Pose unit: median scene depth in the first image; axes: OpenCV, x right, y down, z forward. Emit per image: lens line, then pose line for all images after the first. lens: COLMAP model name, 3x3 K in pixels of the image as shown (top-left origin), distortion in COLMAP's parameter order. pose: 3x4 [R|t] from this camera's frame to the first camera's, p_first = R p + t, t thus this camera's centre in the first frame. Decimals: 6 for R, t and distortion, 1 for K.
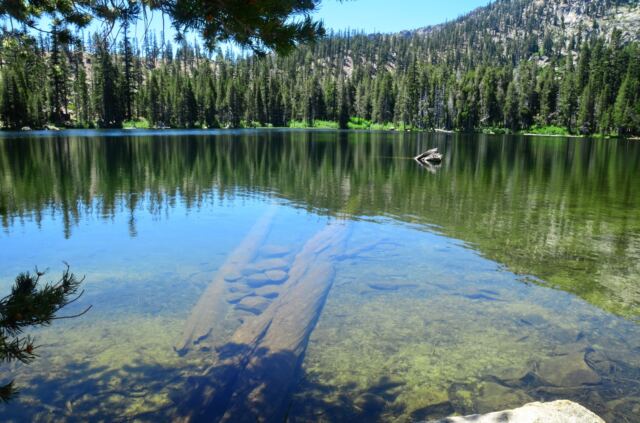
lens RADIAL K [[501.7, 0, 320.0], [0, 501.7, 211.5], [0, 0, 1]] dist [-0.163073, 0.133630]
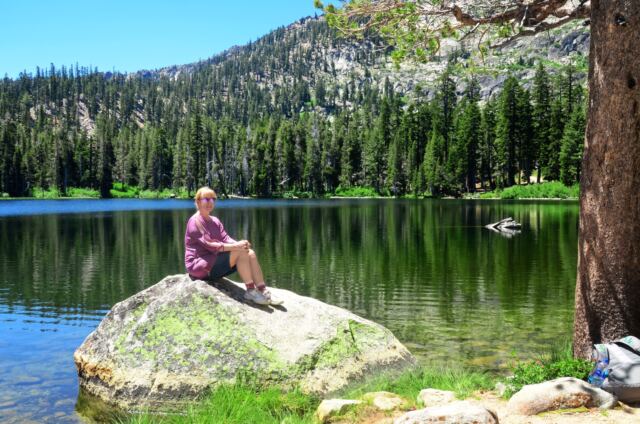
lens RADIAL K [[636.3, 0, 320.0], [0, 636.3, 212.0], [0, 0, 1]] dist [-0.074070, 0.142934]
pose [[0.907750, -0.031754, 0.418307, -0.067778], [0.088393, 0.989223, -0.116727, 0.000100], [-0.410092, 0.142935, 0.900774, -0.018864]]
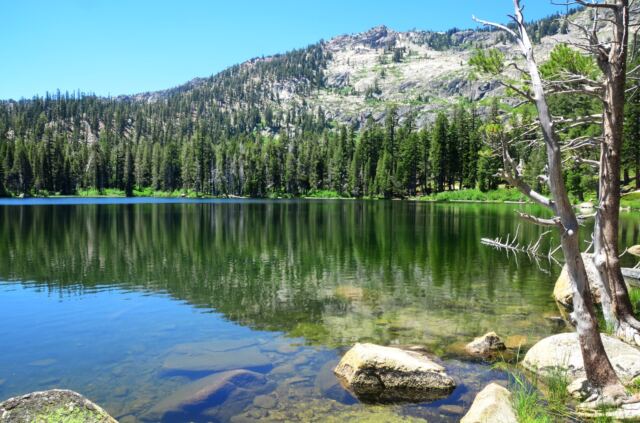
lens RADIAL K [[495.5, 0, 320.0], [0, 495.5, 211.5], [0, 0, 1]] dist [-0.160546, 0.107282]
pose [[0.851246, -0.025139, 0.524165, -0.150630], [0.091546, 0.990649, -0.101160, -0.001681], [-0.516721, 0.134097, 0.845587, -0.019064]]
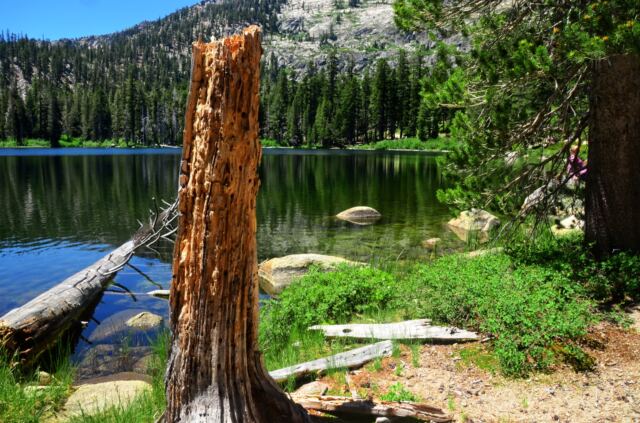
lens RADIAL K [[501.7, 0, 320.0], [0, 501.7, 211.5], [0, 0, 1]] dist [-0.163073, 0.133630]
pose [[0.802957, -0.085859, 0.589820, -0.107743], [0.101743, 0.994791, 0.006302, 0.000115], [-0.587289, 0.054950, 0.807510, -0.019361]]
